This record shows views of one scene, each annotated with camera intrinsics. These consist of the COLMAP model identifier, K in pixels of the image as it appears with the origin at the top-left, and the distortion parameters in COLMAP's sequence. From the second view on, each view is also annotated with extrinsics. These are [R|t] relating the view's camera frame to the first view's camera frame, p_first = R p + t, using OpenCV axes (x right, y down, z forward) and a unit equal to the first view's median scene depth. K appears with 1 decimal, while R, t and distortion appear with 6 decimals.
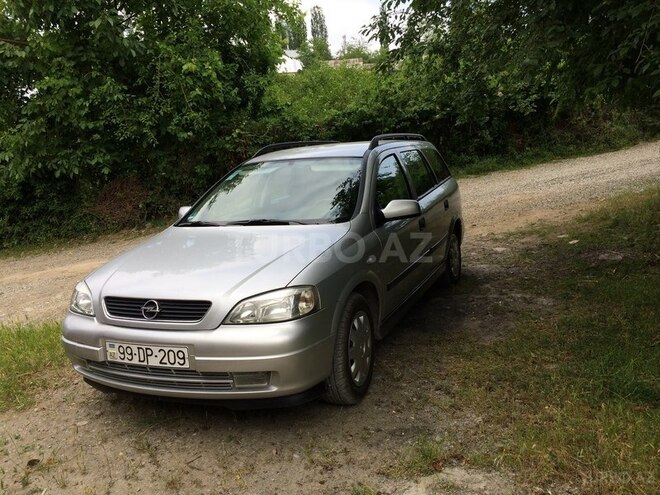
lens RADIAL K [[569.8, 0, 330.0], [0, 569.8, 247.5], [0, 0, 1]] dist [0.092912, -0.130285]
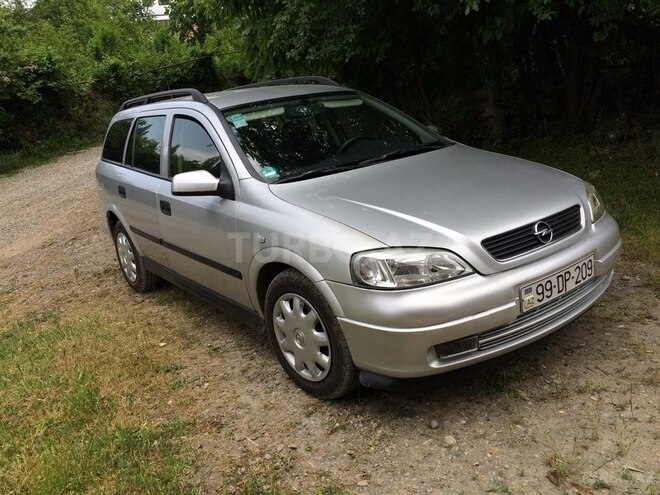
lens RADIAL K [[569.8, 0, 330.0], [0, 569.8, 247.5], [0, 0, 1]] dist [0.092912, -0.130285]
pose [[0.489162, -0.217850, 0.844548, -1.119221], [0.234131, 0.965562, 0.113457, -0.036827], [-0.840180, 0.142236, 0.523322, 0.782714]]
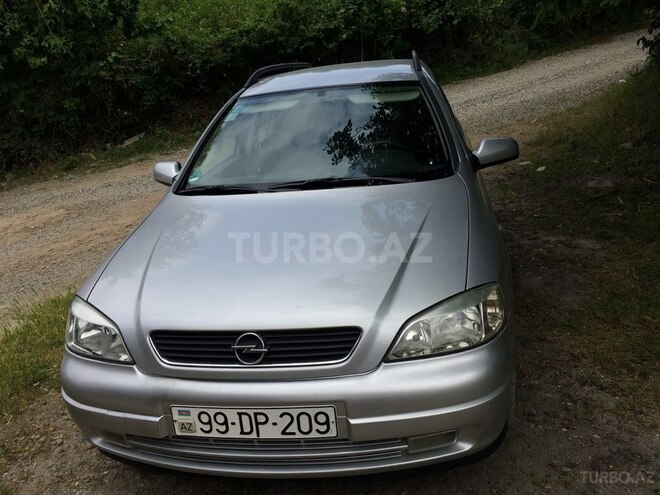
lens RADIAL K [[569.8, 0, 330.0], [0, 569.8, 247.5], [0, 0, 1]] dist [0.092912, -0.130285]
pose [[0.967096, -0.097012, 0.235187, -0.343770], [0.067450, 0.989131, 0.130650, -0.068377], [-0.245306, -0.110488, 0.963129, 0.383862]]
